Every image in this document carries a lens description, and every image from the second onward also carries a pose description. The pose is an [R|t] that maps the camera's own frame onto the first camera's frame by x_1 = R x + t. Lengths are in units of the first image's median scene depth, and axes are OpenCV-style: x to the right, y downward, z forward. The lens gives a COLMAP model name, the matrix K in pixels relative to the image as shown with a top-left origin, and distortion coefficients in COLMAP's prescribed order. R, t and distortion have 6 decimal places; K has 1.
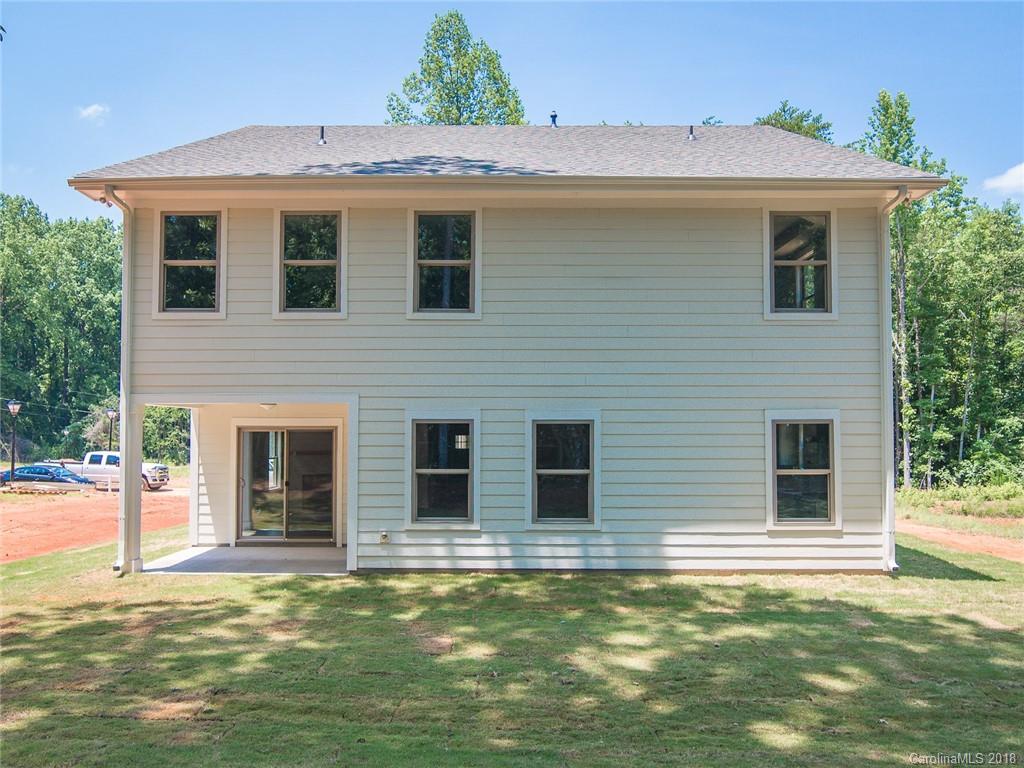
lens RADIAL K [[479.1, 0, 512.0], [0, 479.1, 384.0], [0, 0, 1]] dist [-0.013714, -0.000310]
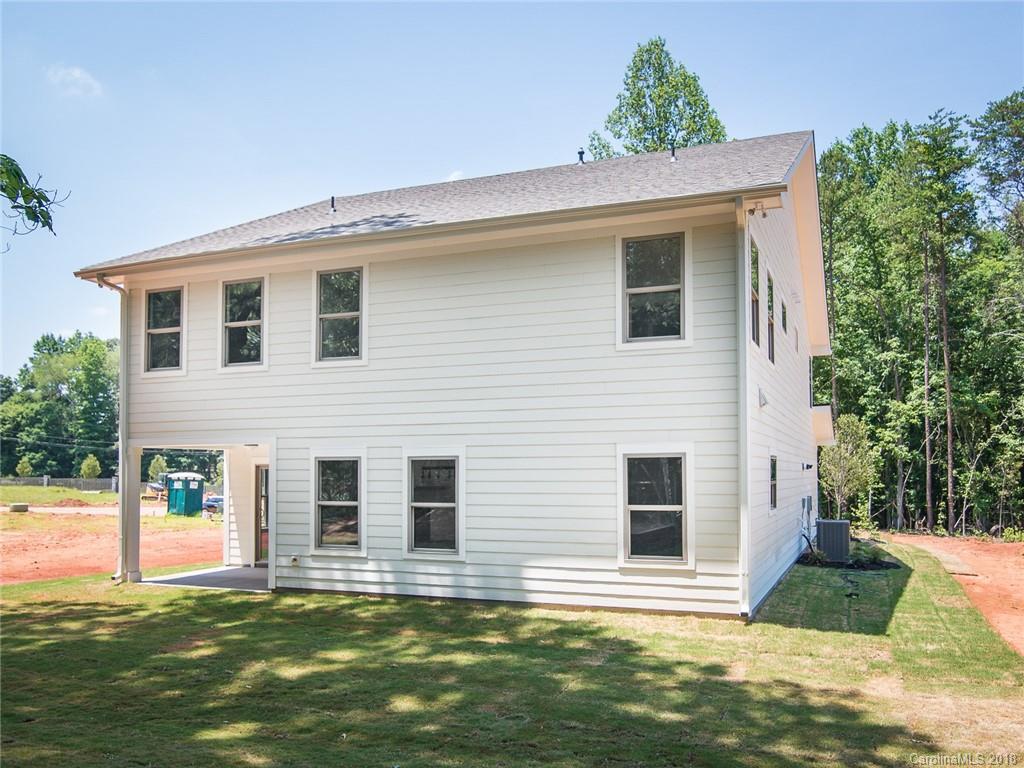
lens RADIAL K [[475.6, 0, 512.1], [0, 475.6, 421.5], [0, 0, 1]] dist [-0.012951, 0.000127]
pose [[0.976929, -0.027402, -0.211800, 0.501830], [0.028323, 0.999598, 0.001312, 0.001914], [0.211679, -0.007281, 0.977312, 0.008212]]
